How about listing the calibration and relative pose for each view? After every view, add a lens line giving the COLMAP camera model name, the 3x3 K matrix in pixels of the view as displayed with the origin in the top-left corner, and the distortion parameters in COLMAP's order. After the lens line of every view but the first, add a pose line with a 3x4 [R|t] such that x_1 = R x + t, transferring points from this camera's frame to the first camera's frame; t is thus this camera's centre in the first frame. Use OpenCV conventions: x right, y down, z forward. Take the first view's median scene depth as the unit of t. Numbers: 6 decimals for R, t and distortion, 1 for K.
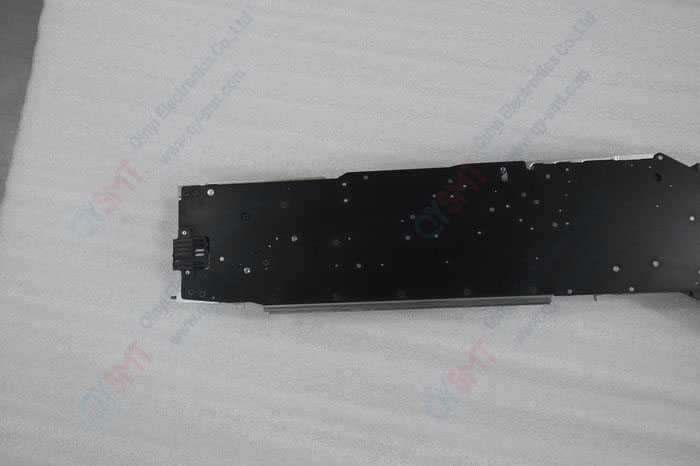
lens RADIAL K [[657.0, 0, 350.3], [0, 657.0, 235.4], [0, 0, 1]] dist [0.005669, 0.000000]
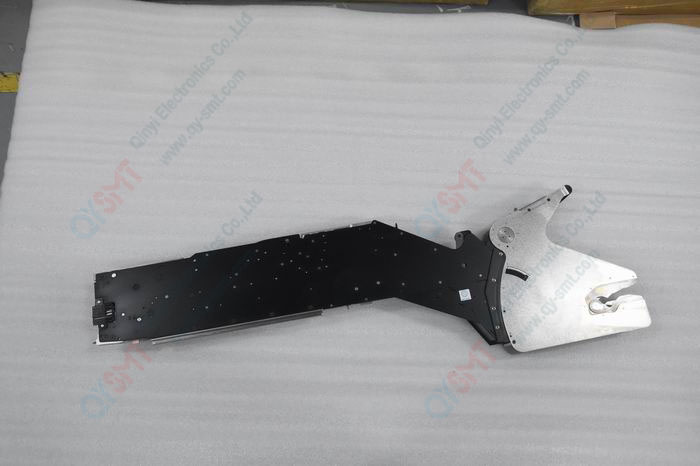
lens RADIAL K [[569.2, 0, 350.3], [0, 569.2, 231.9], [0, 0, 1]] dist [-0.048138, 0.004921]
pose [[0.986872, -0.117870, 0.110411, 0.231364], [0.133567, 0.979978, -0.147659, 0.116809], [-0.090795, 0.160468, 0.982856, -0.462984]]
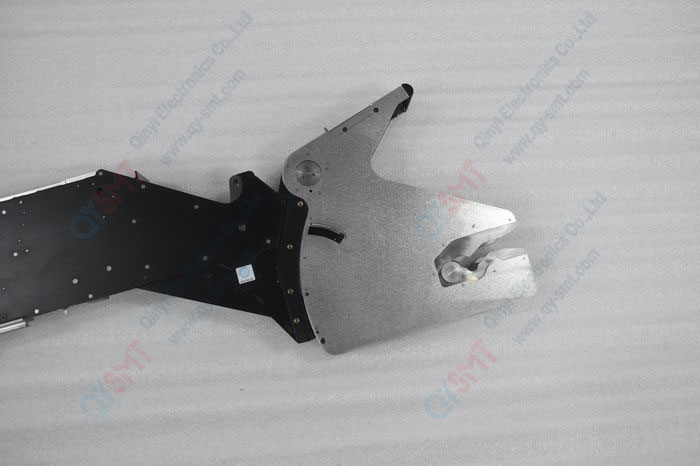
lens RADIAL K [[599.2, 0, 351.6], [0, 599.2, 235.6], [0, 0, 1]] dist [-0.028903, -0.003182]
pose [[0.967486, -0.226829, 0.111889, 0.723039], [0.228522, 0.973536, -0.002377, 0.080950], [-0.108389, 0.027869, 0.993718, -0.044915]]
